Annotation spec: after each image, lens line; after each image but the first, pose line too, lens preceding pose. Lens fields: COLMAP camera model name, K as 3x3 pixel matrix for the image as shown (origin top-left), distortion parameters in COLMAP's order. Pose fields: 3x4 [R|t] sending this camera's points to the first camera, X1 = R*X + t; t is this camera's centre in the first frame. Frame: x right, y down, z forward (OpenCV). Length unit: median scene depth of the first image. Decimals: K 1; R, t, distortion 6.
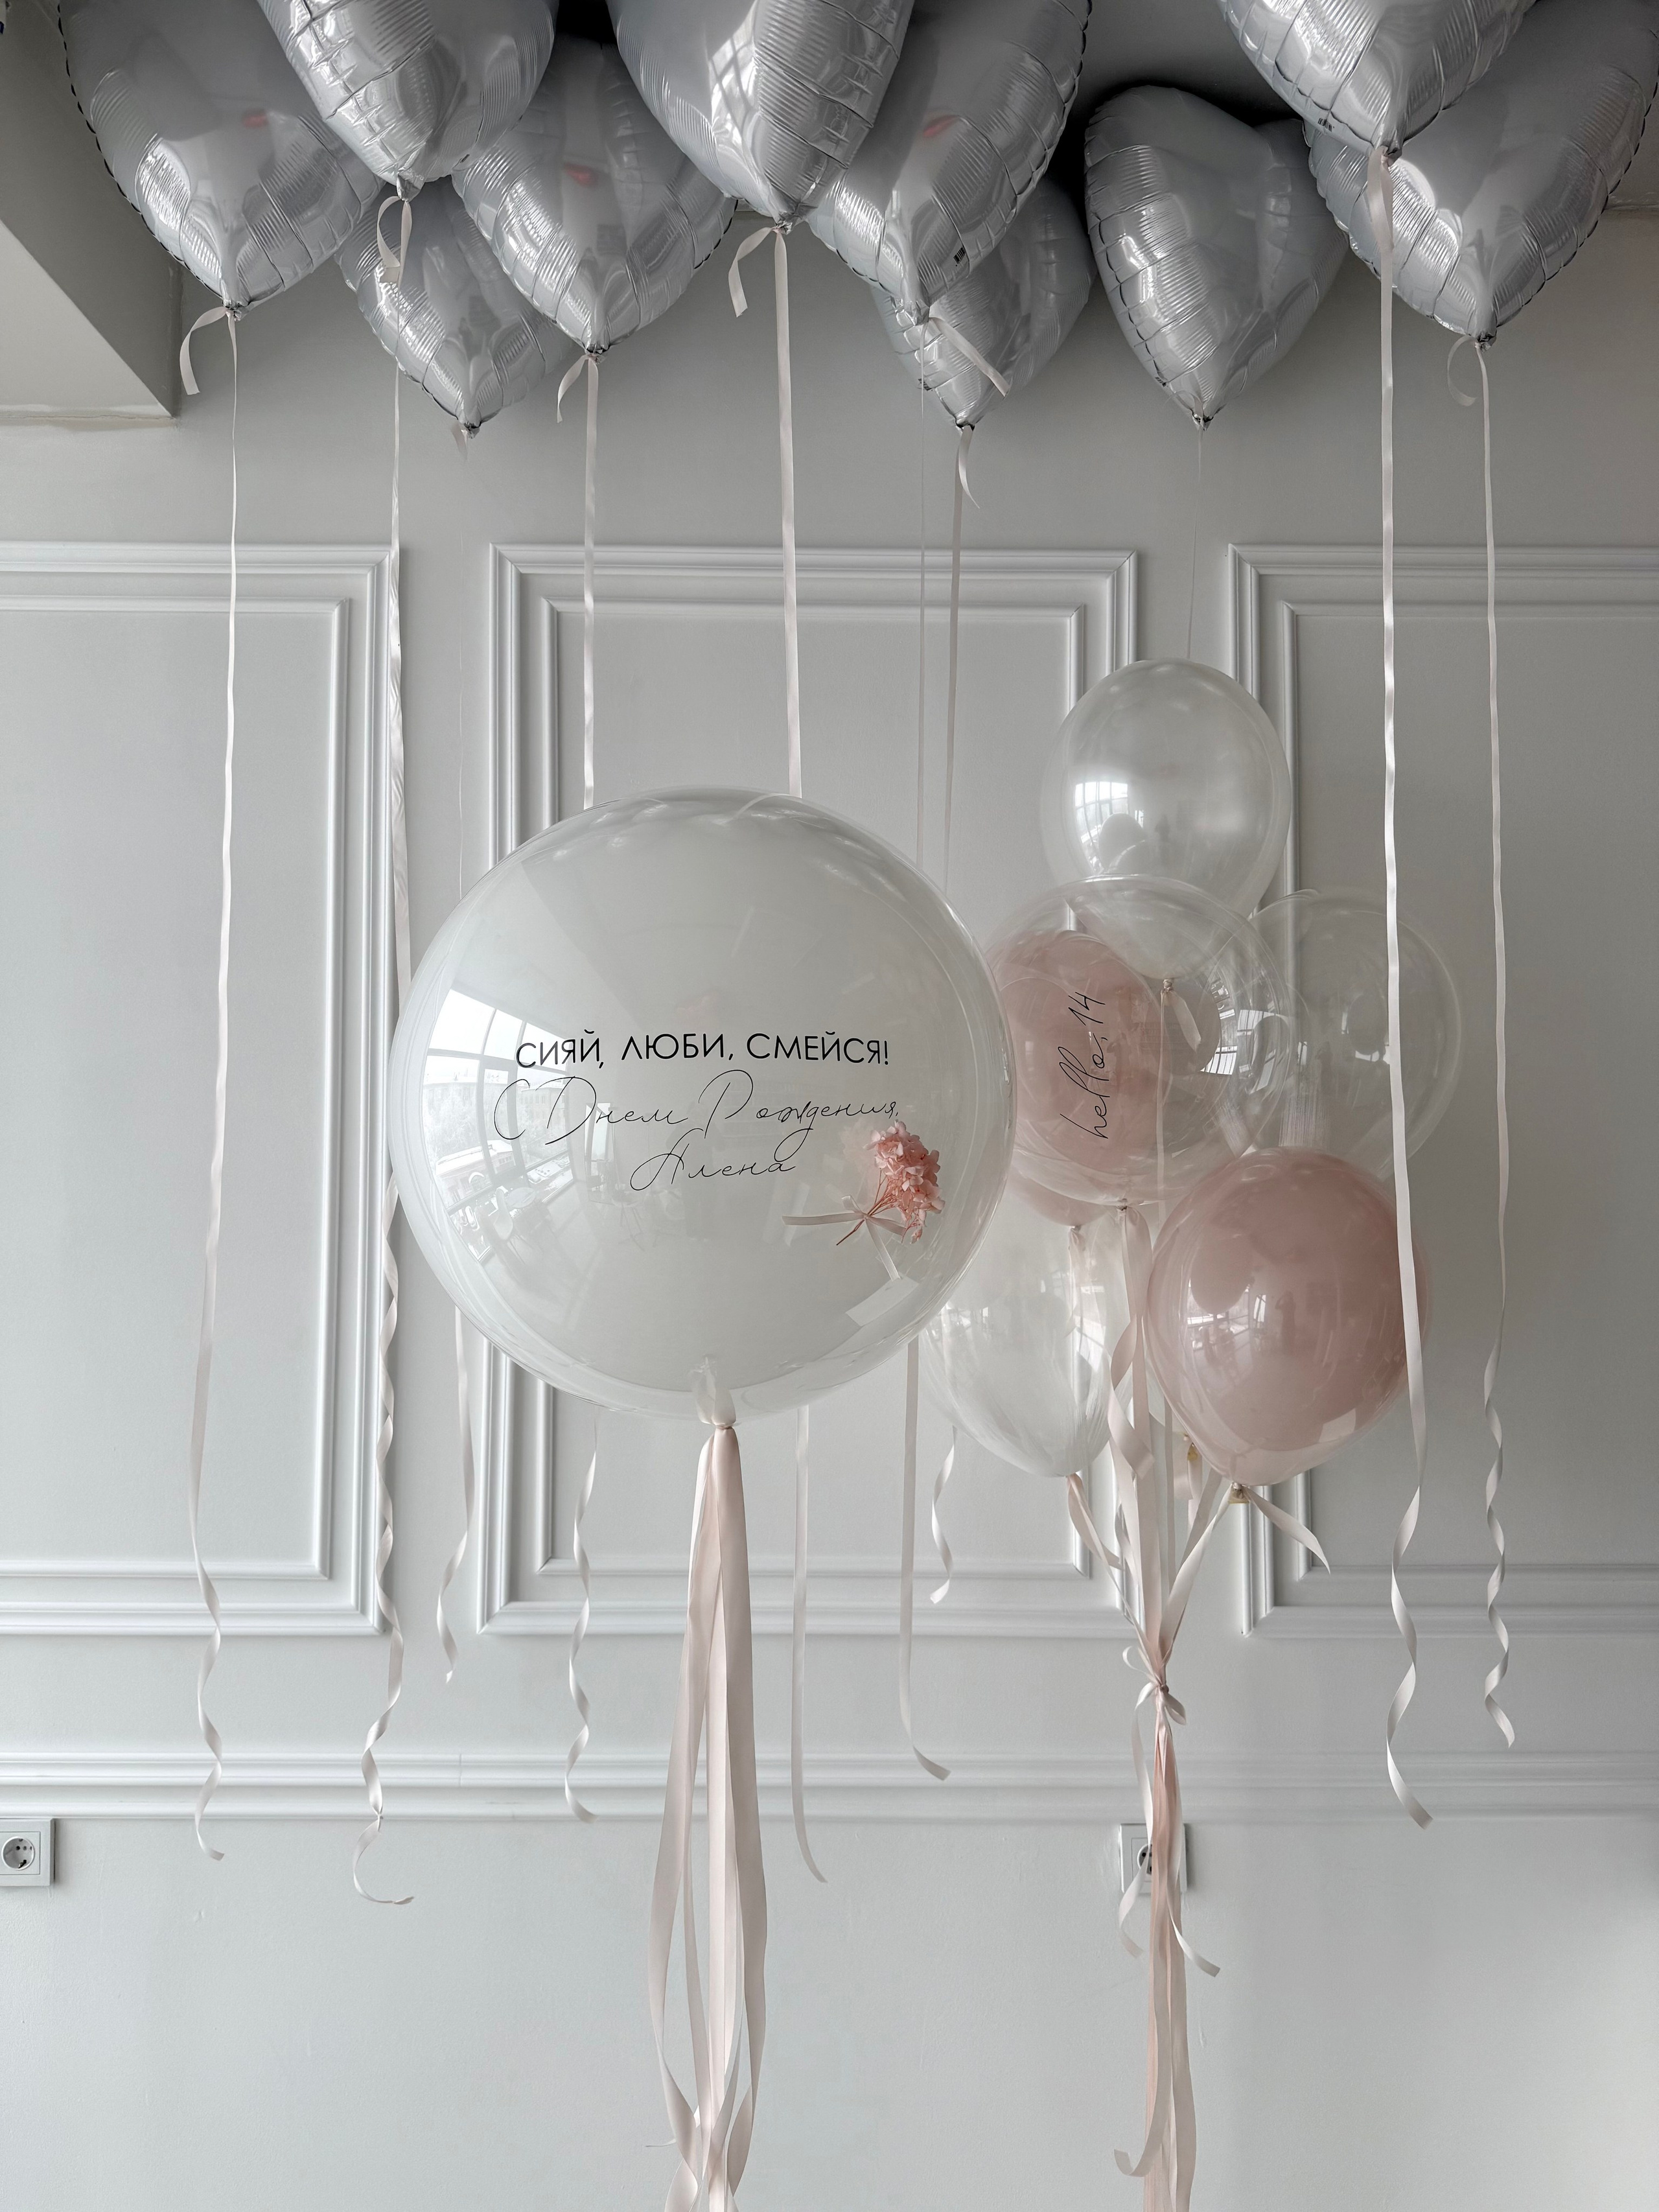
lens RADIAL K [[1558.1, 0, 837.0], [0, 1558.1, 1100.0], [0, 0, 1]] dist [0.001925, -0.009259]
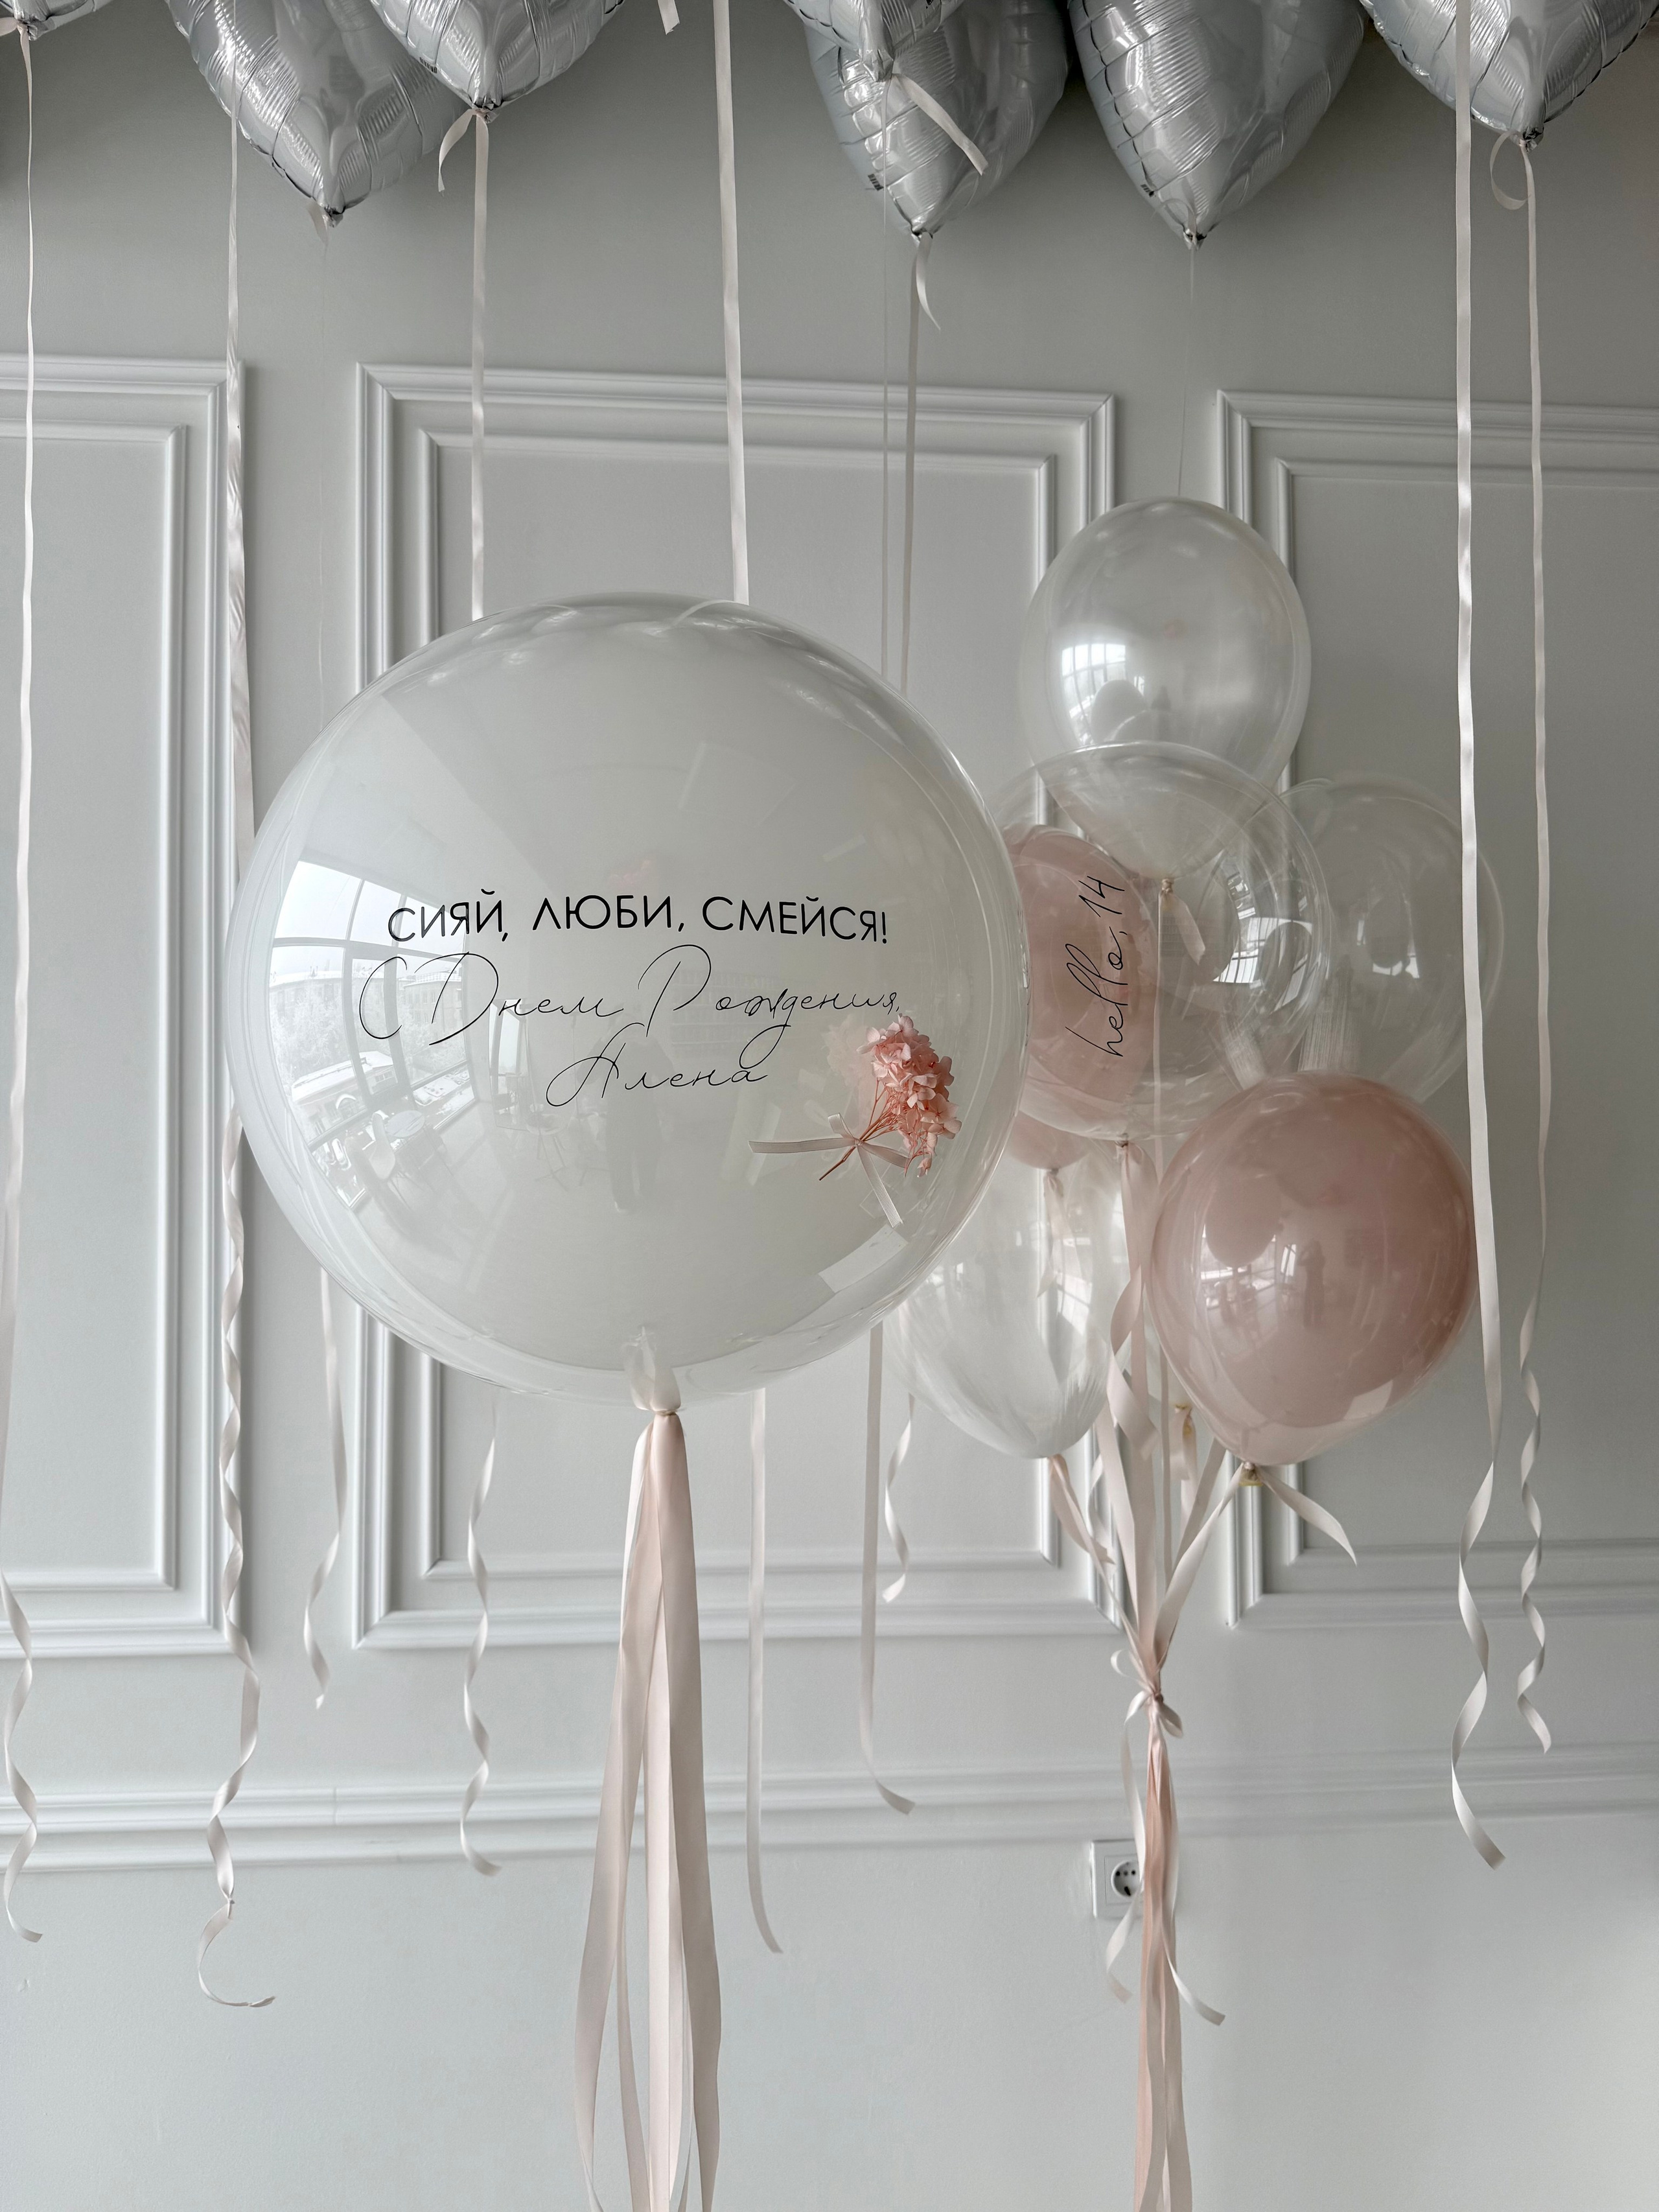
lens RADIAL K [[1566.8, 0, 836.8], [0, 1566.8, 1107.3], [0, 0, 1]] dist [-0.004396, -0.004124]
pose [[0.997595, -0.002451, 0.069273, -0.028483], [0.000319, 0.999526, 0.030781, 0.021780], [-0.069315, -0.030685, 0.997123, 0.152952]]
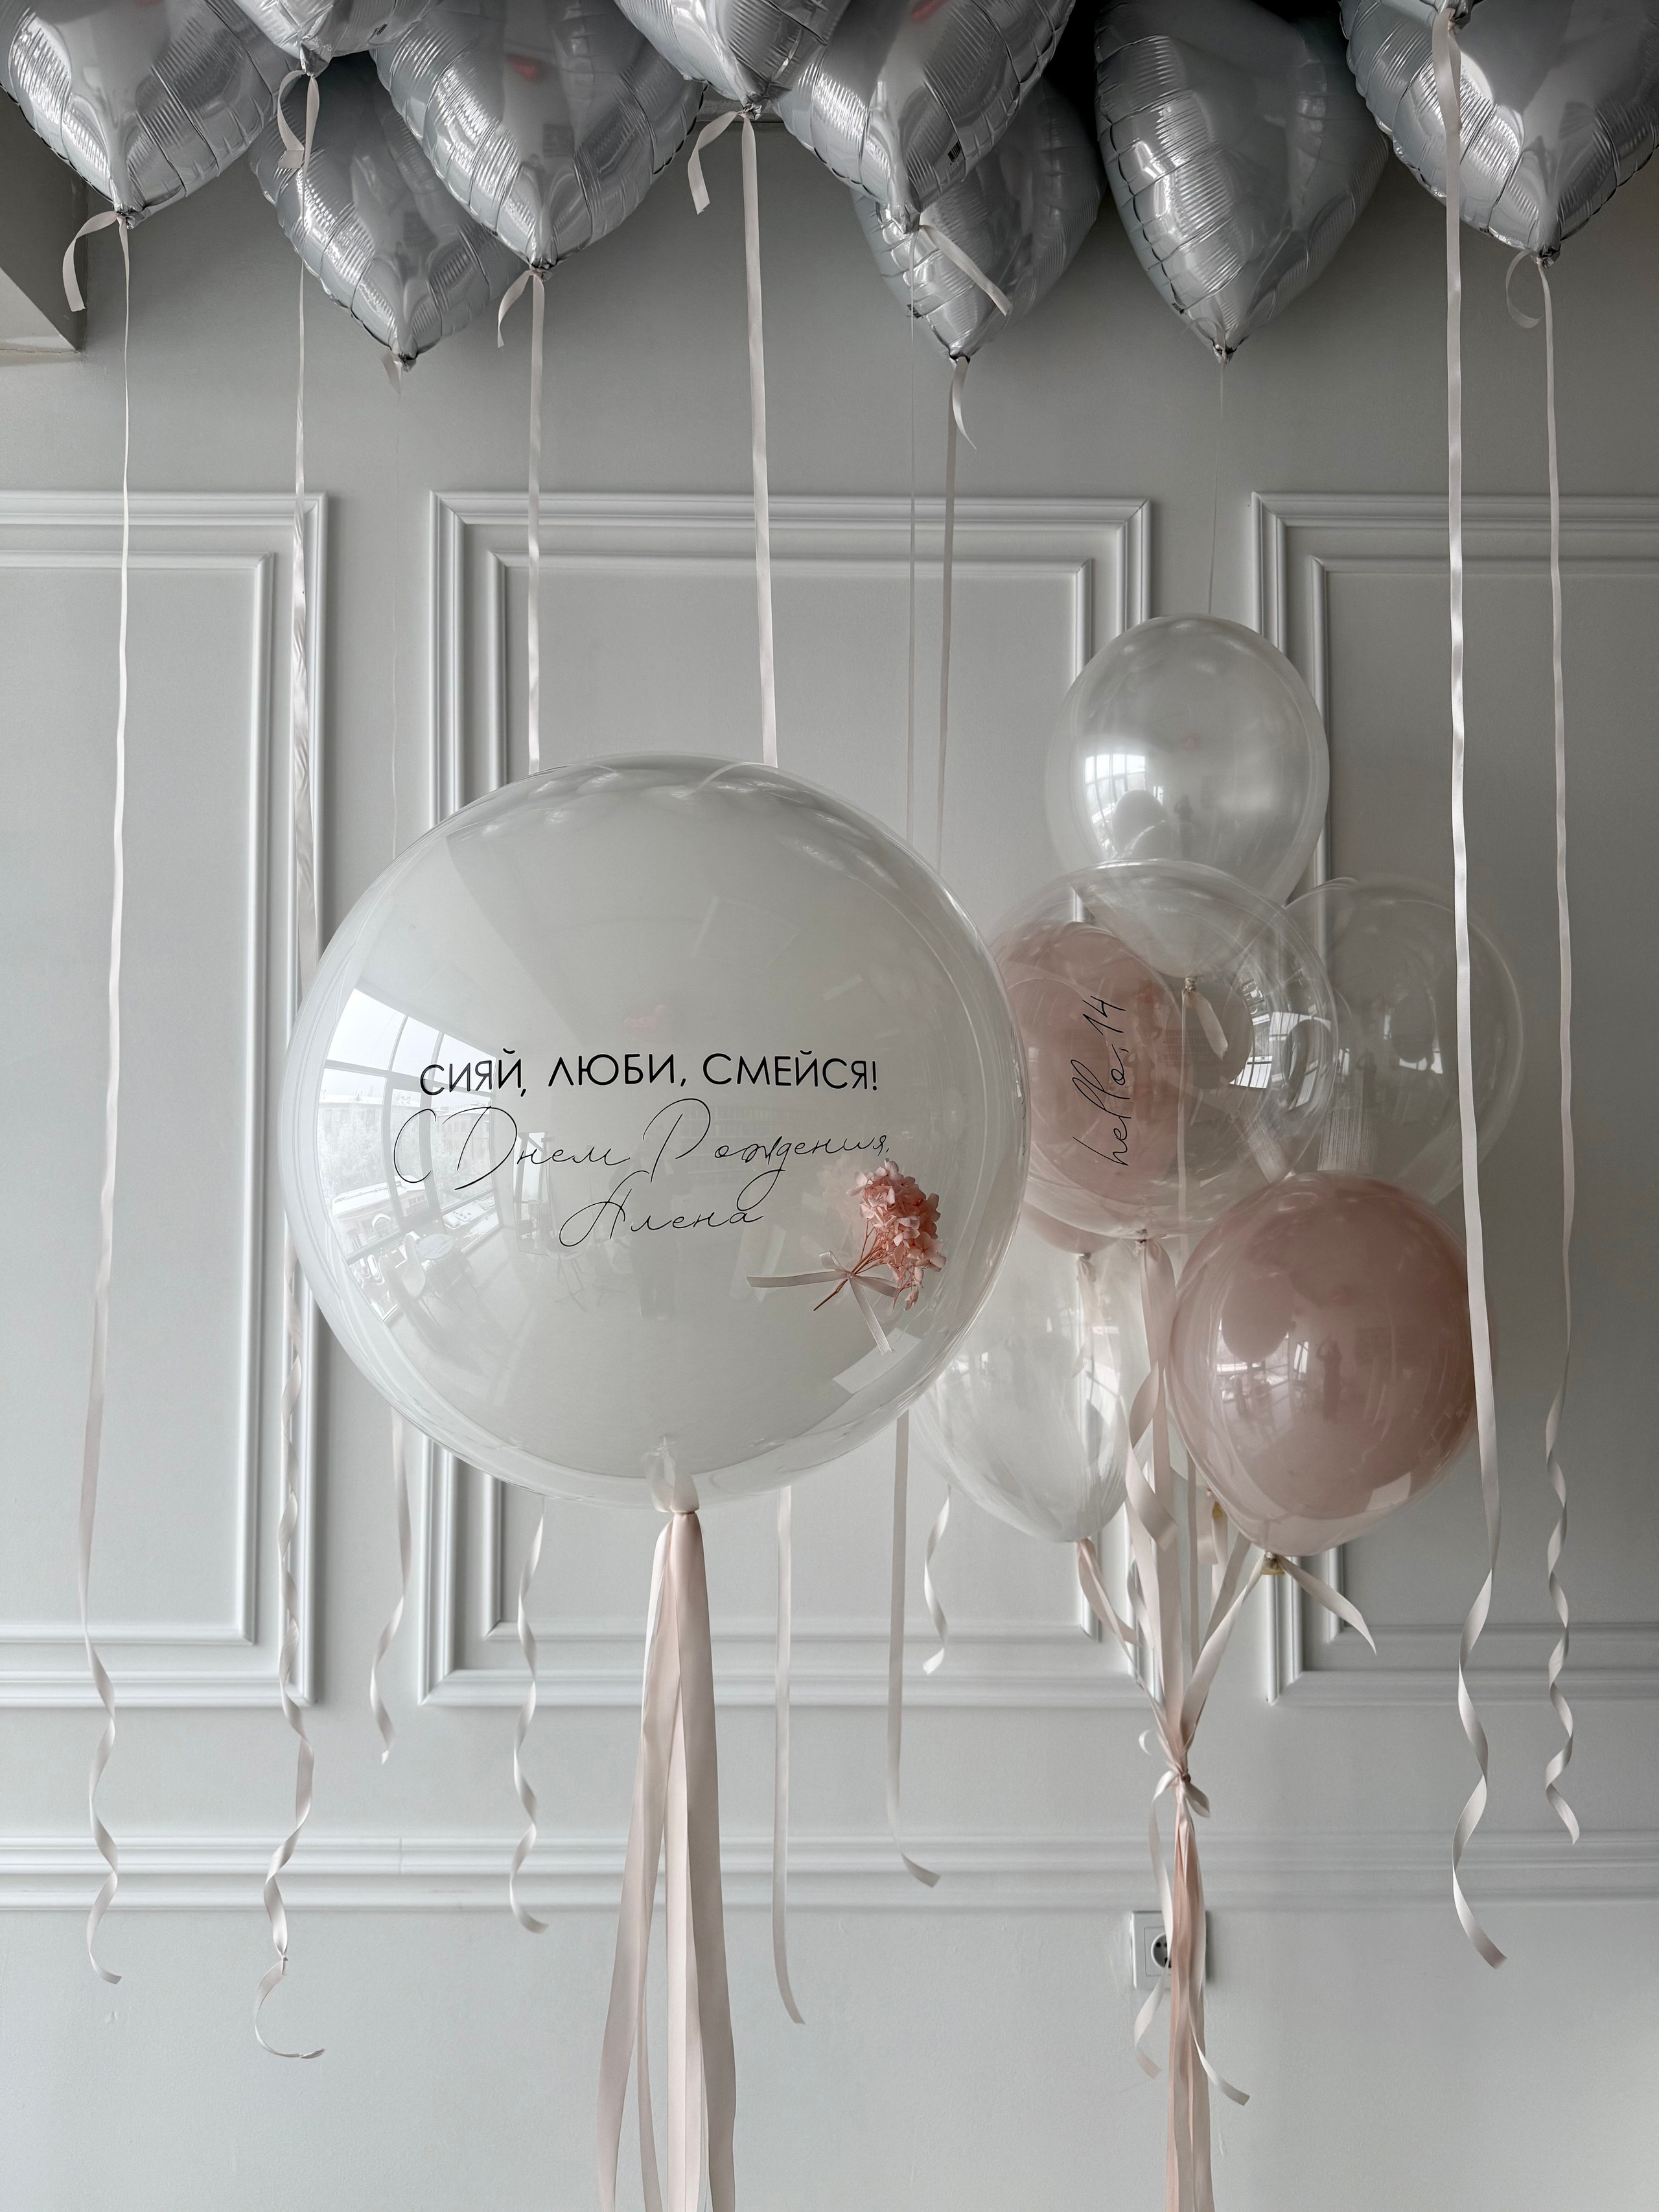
lens RADIAL K [[1568.5, 0, 832.1], [0, 1568.5, 1103.5], [0, 0, 1]] dist [-0.006430, -0.002498]
pose [[0.999988, -0.001516, 0.004571, 0.004844], [0.001472, 0.999952, 0.009657, -0.015484], [-0.004585, -0.009650, 0.999943, 0.111812]]
